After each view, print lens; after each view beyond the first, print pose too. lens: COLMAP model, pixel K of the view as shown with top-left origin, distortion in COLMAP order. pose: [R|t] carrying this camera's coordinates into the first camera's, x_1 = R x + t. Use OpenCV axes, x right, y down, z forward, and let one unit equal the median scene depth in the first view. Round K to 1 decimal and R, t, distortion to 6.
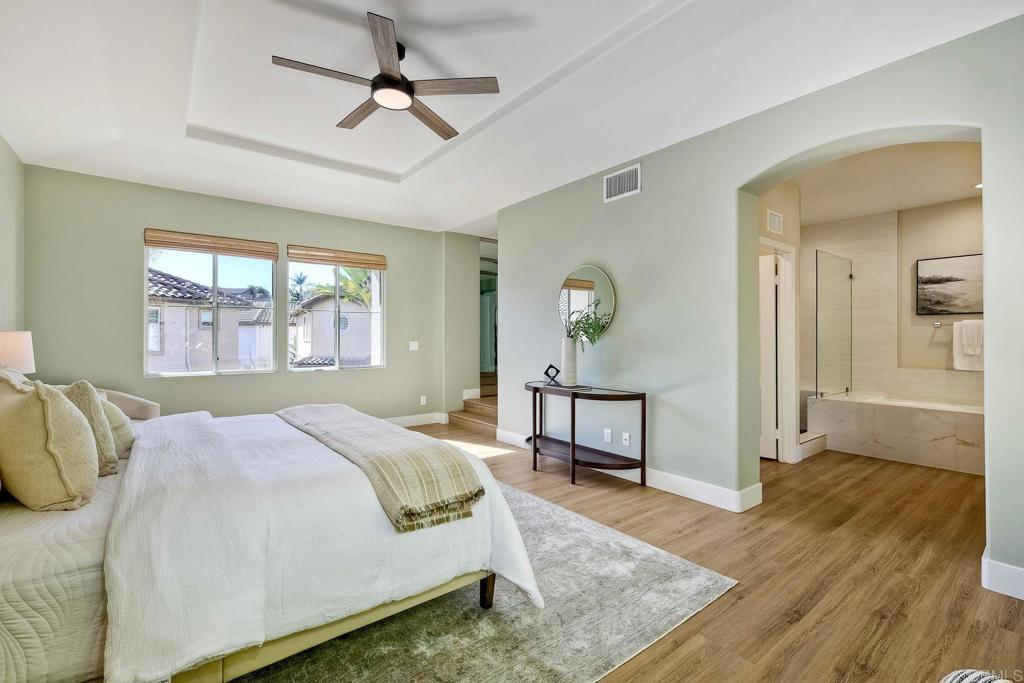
lens RADIAL K [[448.1, 0, 511.3], [0, 448.1, 336.8], [0, 0, 1]] dist [0.001313, 0.000005]
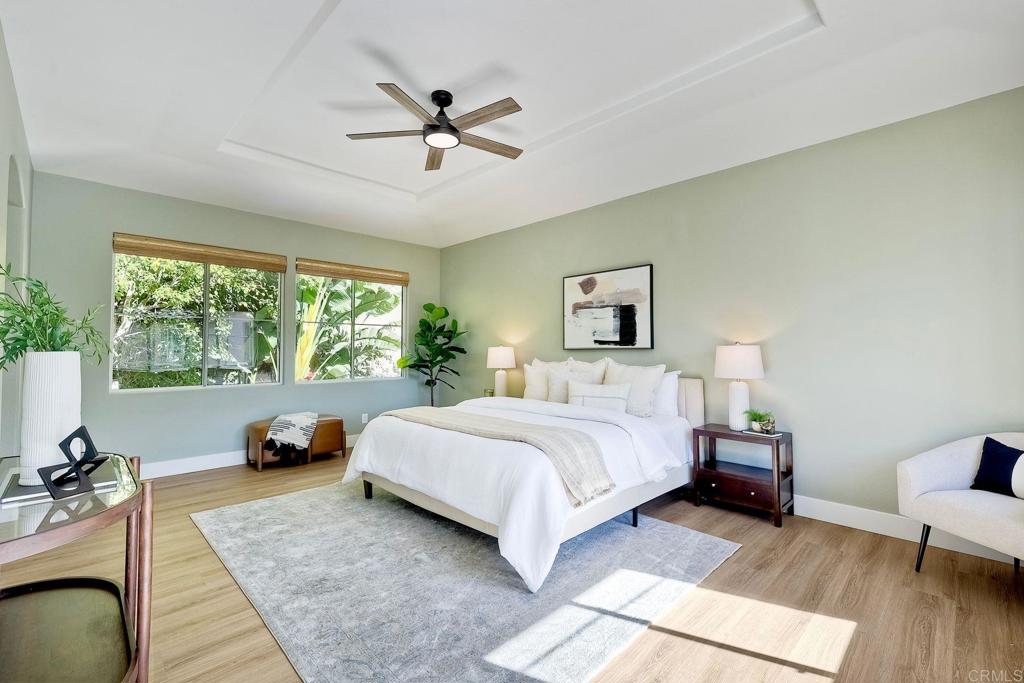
lens RADIAL K [[446.9, 0, 512.0], [0, 446.9, 341.5], [0, 0, 1]] dist [0.002640, 0.000265]
pose [[-0.993927, -0.008155, -0.109736, -0.230311], [-0.006089, 0.999798, -0.019148, -0.003470], [0.109870, -0.018363, -0.993776, 1.540659]]
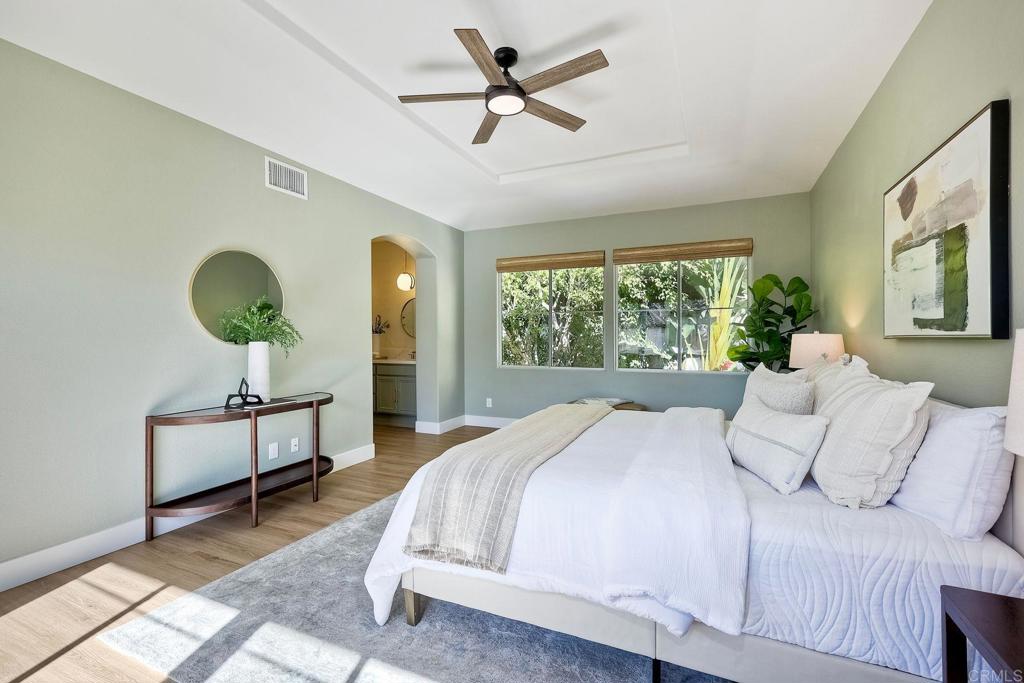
lens RADIAL K [[448.1, 0, 511.3], [0, 448.1, 336.8], [0, 0, 1]] dist [0.001313, 0.000005]
pose [[-0.453345, -0.003997, 0.891326, -0.847768], [0.000007, 0.999990, 0.004488, -0.012055], [-0.891335, 0.002041, -0.453341, 1.046581]]
